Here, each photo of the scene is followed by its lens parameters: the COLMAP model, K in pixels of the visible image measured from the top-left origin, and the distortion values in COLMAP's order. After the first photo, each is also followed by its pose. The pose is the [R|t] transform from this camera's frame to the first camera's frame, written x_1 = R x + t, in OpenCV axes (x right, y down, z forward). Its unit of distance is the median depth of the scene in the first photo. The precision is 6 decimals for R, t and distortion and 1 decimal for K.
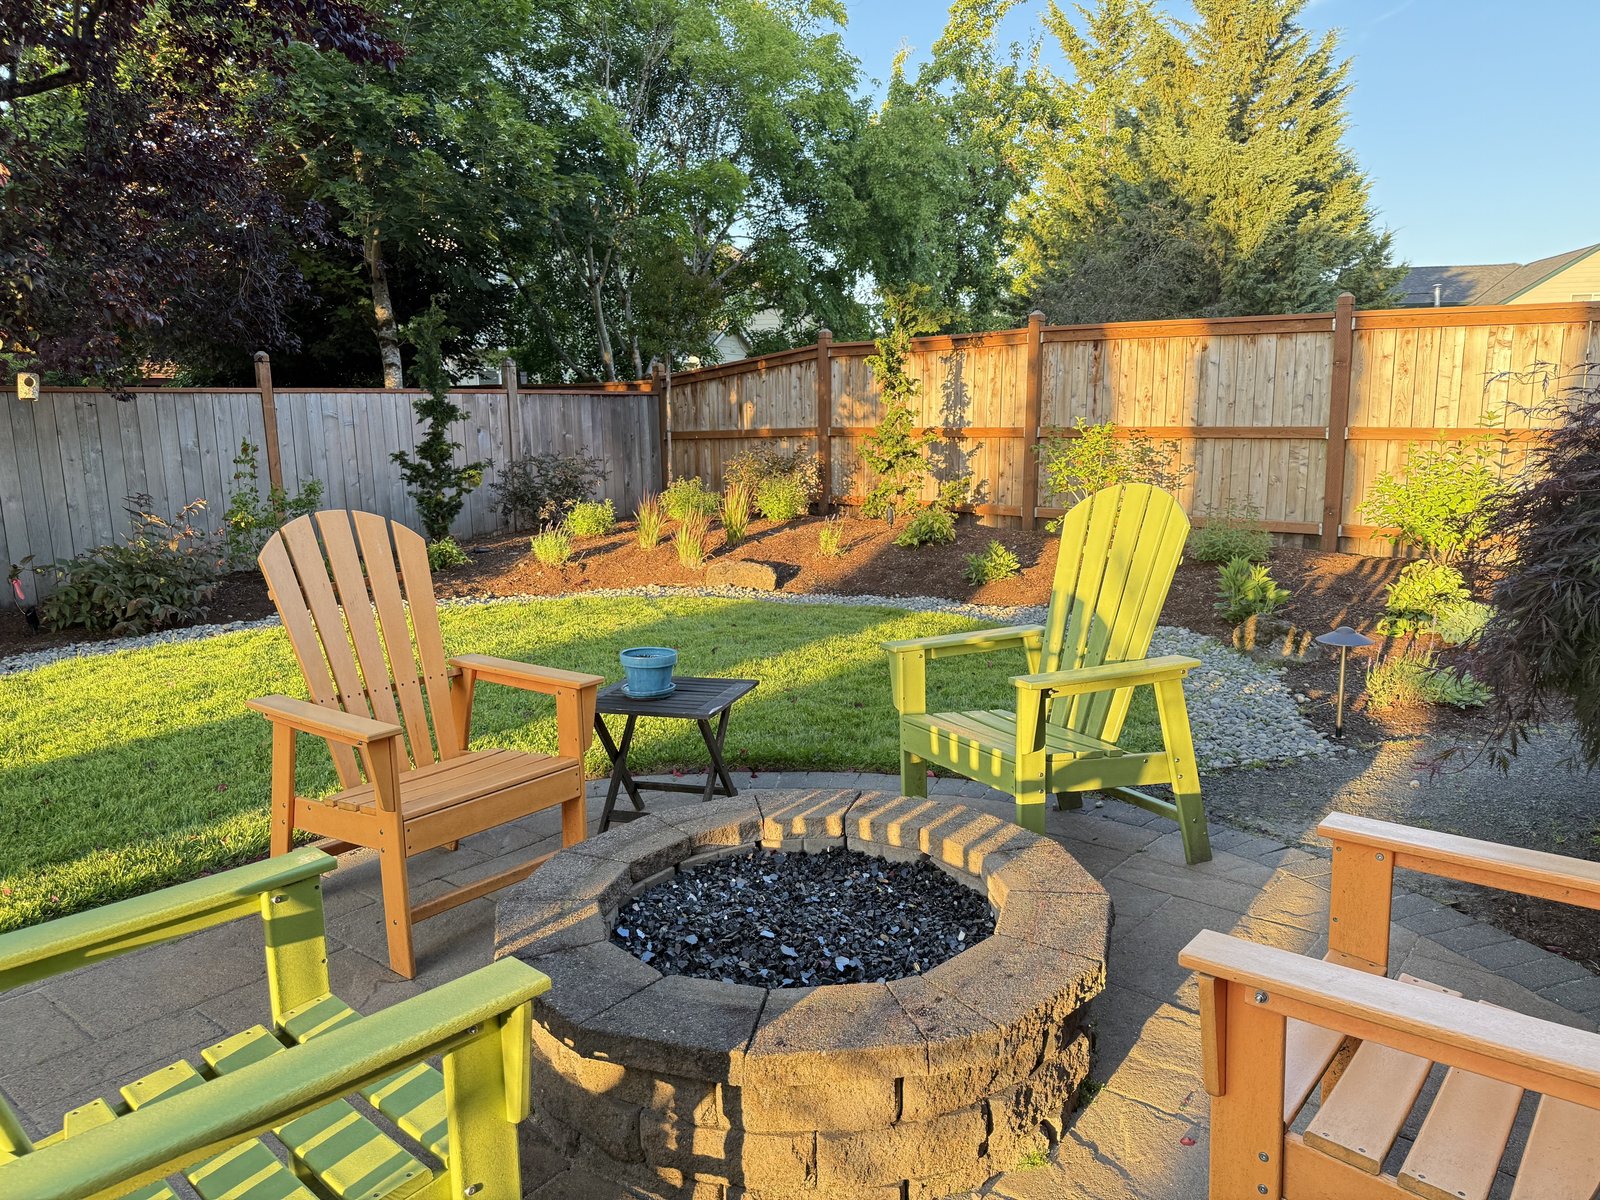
lens RADIAL K [[1137.9, 0, 799.9], [0, 1137.9, 592.7], [0, 0, 1]] dist [-0.031201, -0.011419]
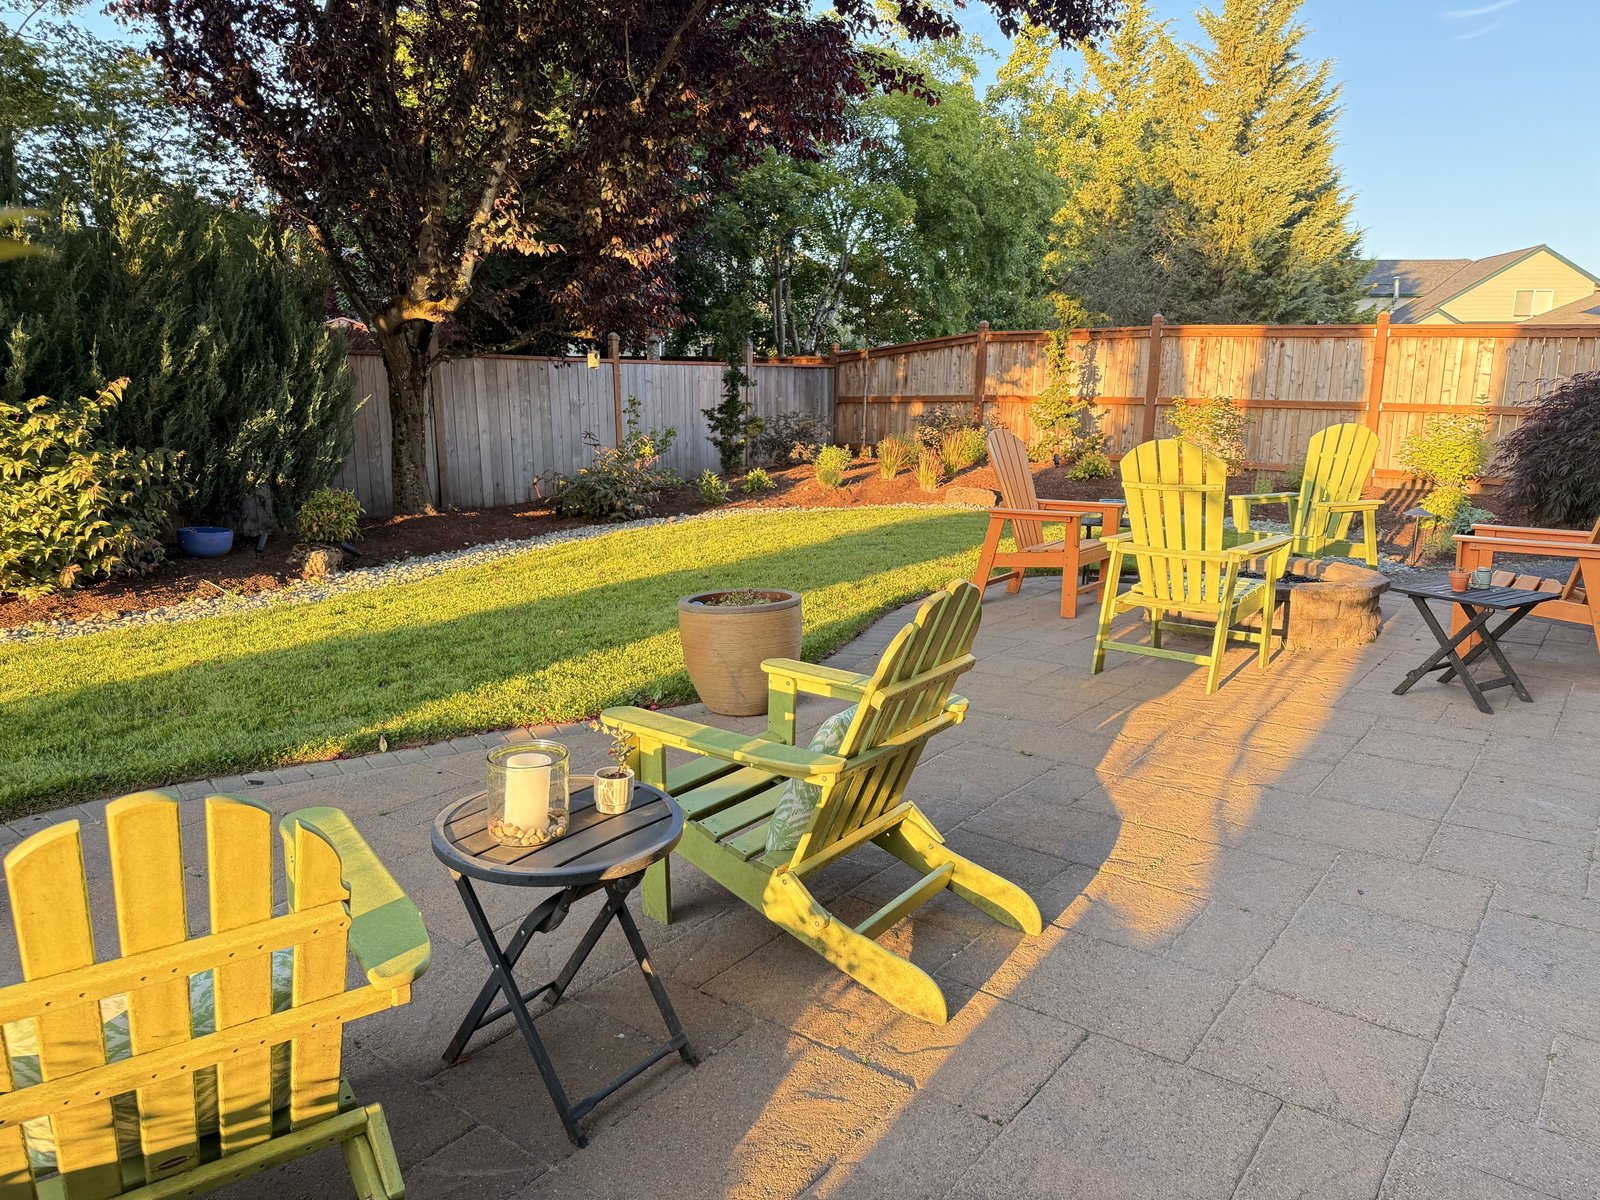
lens RADIAL K [[1137.9, 0, 799.7], [0, 1137.9, 610.2], [0, 0, 1]] dist [-0.031201, -0.011419]
pose [[0.998808, 0.009782, 0.047816, -0.158088], [-0.011759, 0.999080, 0.041248, 0.033611], [-0.047369, -0.041761, 0.998004, -0.206228]]
